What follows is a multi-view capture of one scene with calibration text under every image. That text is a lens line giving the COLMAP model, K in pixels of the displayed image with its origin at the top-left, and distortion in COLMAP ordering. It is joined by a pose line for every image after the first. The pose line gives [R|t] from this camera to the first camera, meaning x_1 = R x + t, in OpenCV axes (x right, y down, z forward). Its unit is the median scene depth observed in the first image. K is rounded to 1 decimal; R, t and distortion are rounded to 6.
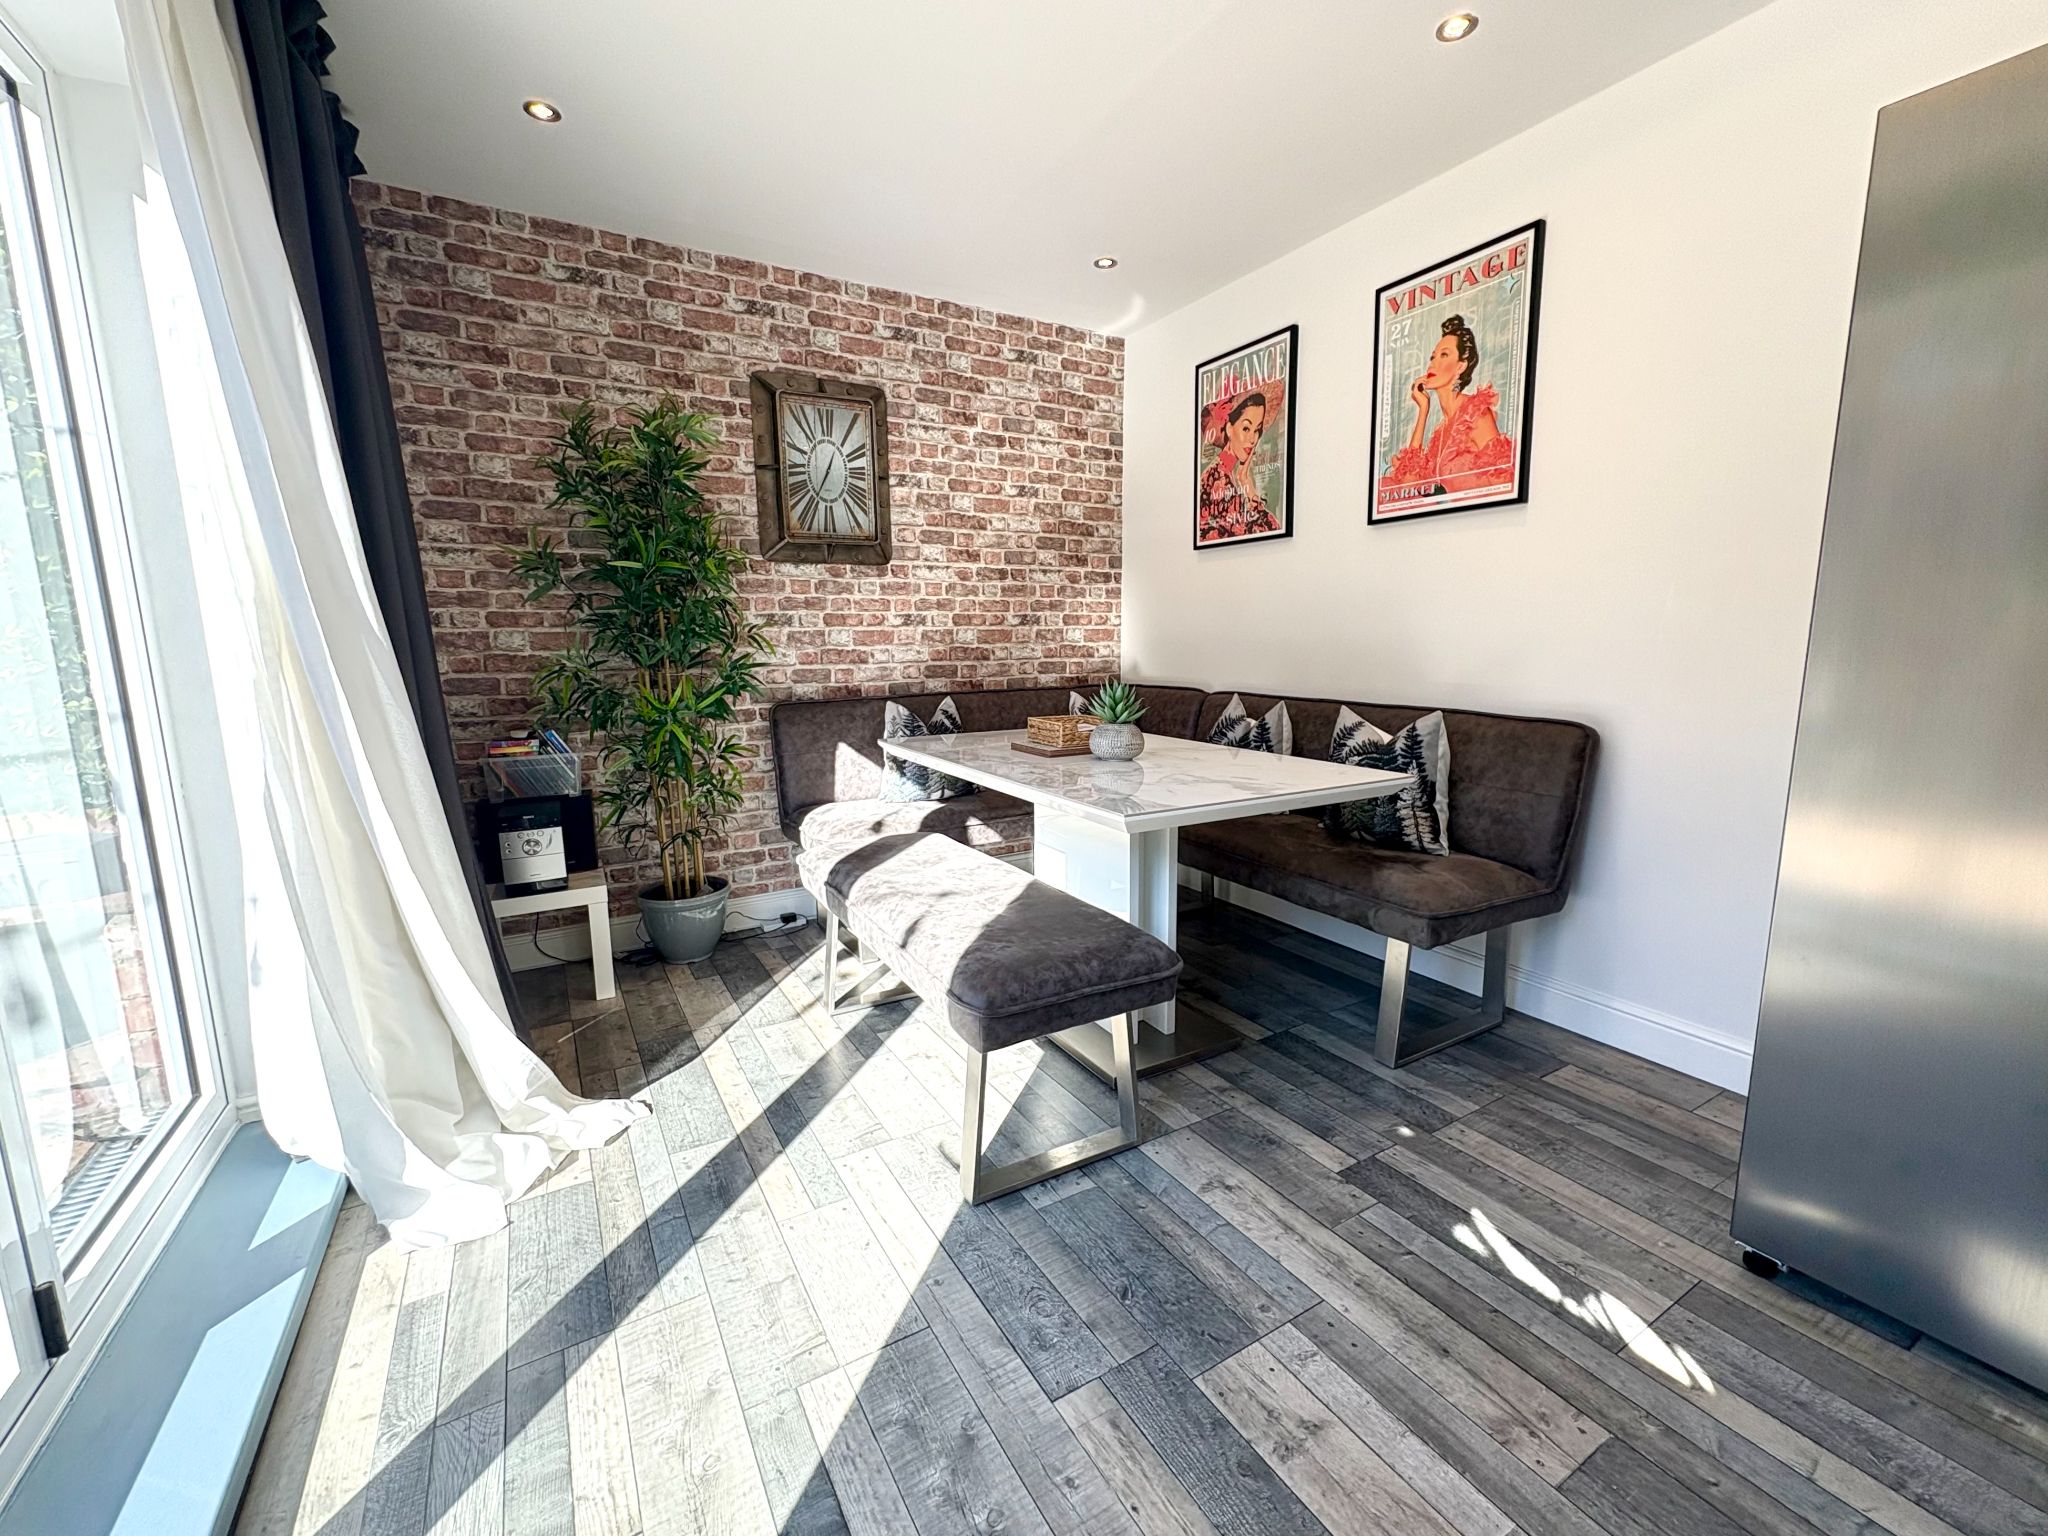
lens RADIAL K [[816.8, 0, 1031.2], [0, 816.8, 771.0], [0, 0, 1]] dist [0.001601, -0.000058]
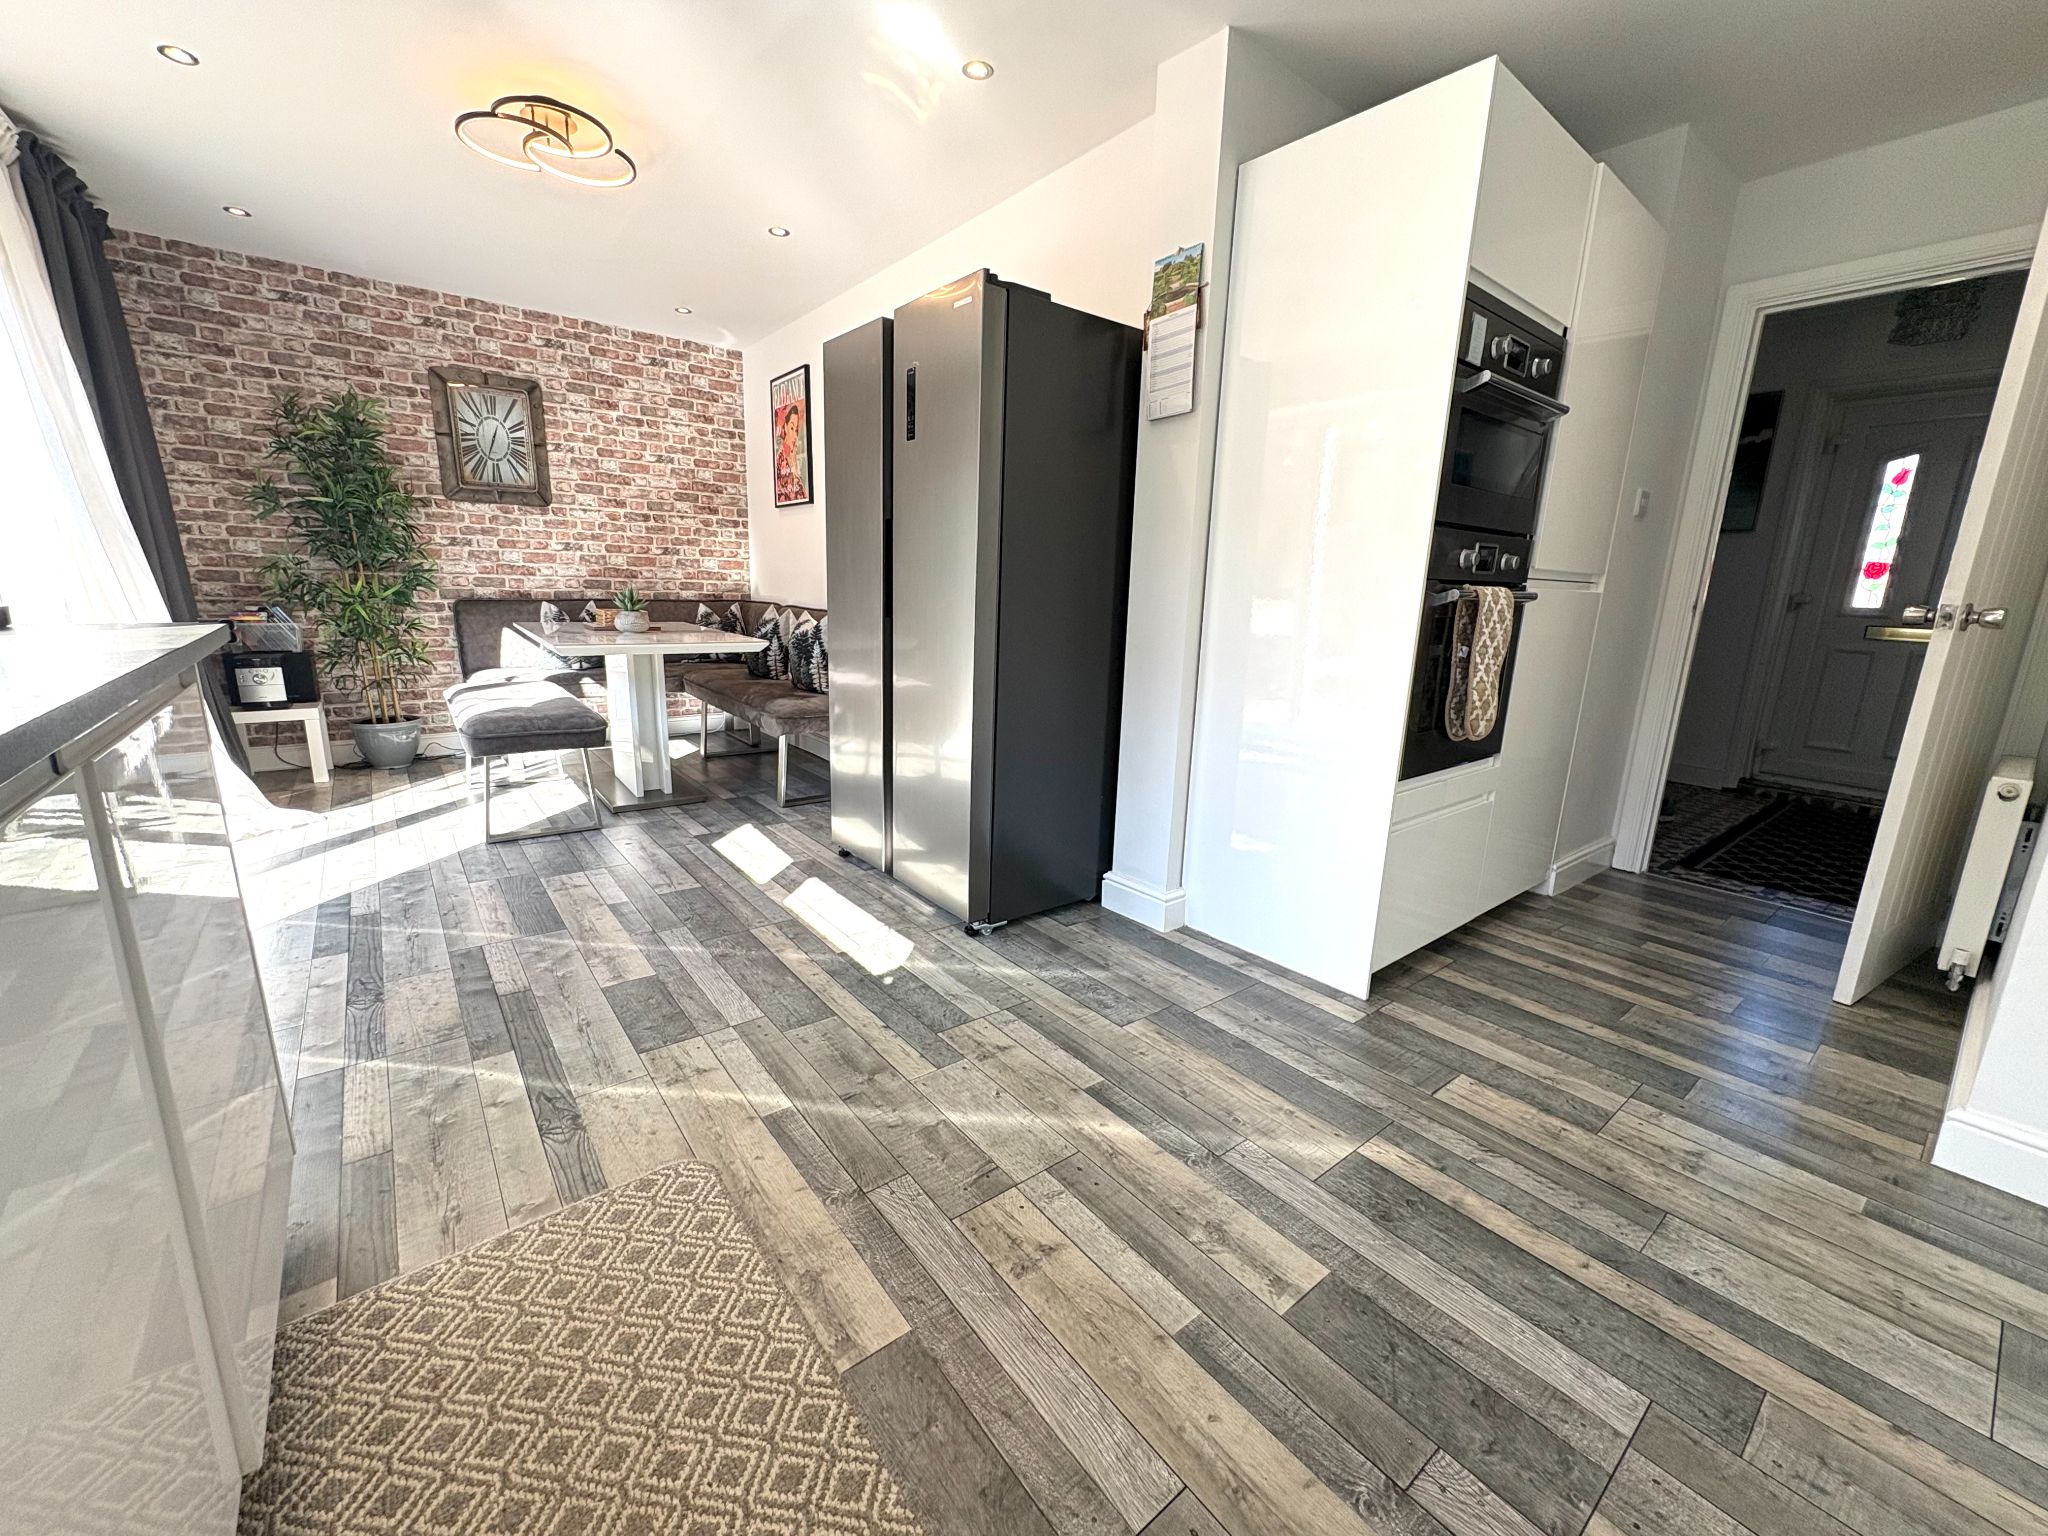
lens RADIAL K [[816.8, 0, 1033.0], [0, 816.8, 771.9], [0, 0, 1]] dist [0.001601, -0.000058]
pose [[0.991883, 0.014873, 0.126282, 0.601237], [-0.023262, 0.997600, 0.065223, 0.119950], [-0.125009, -0.067631, 0.989848, -0.679285]]
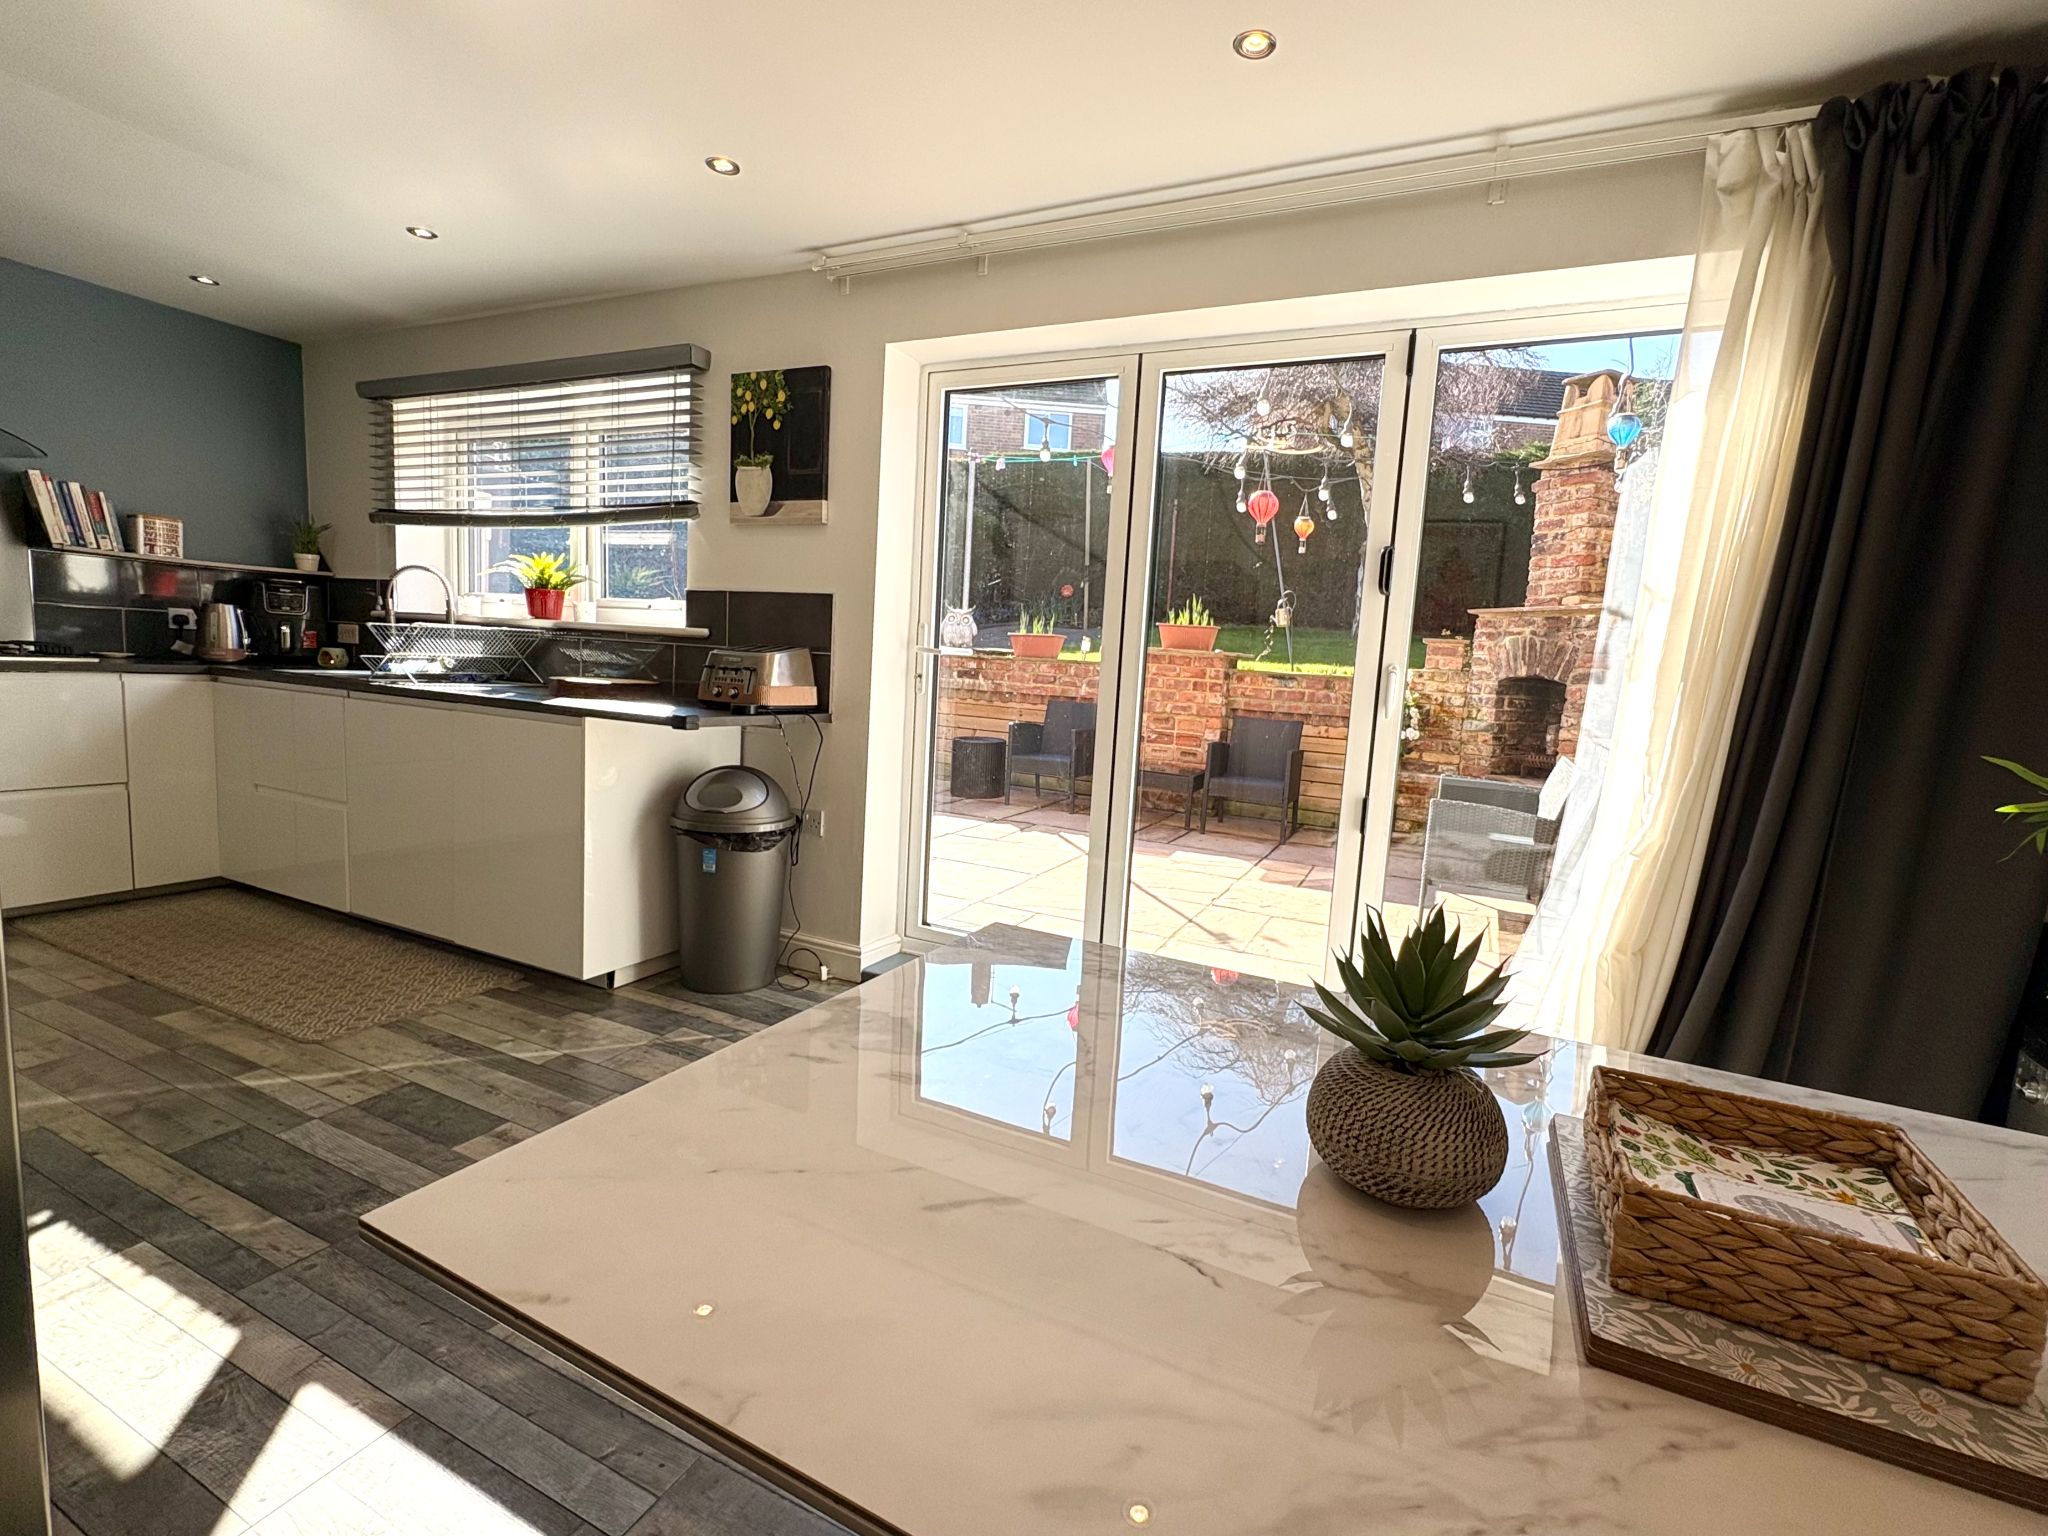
lens RADIAL K [[889.6, 0, 1063.9], [0, 889.6, 767.3], [0, 0, 1]] dist [0.001779, -0.000615]
pose [[-0.829208, 0.026425, -0.558315, 0.310564], [-0.140905, 0.956738, 0.254555, -0.184662], [0.540888, 0.289749, -0.789611, 0.963213]]
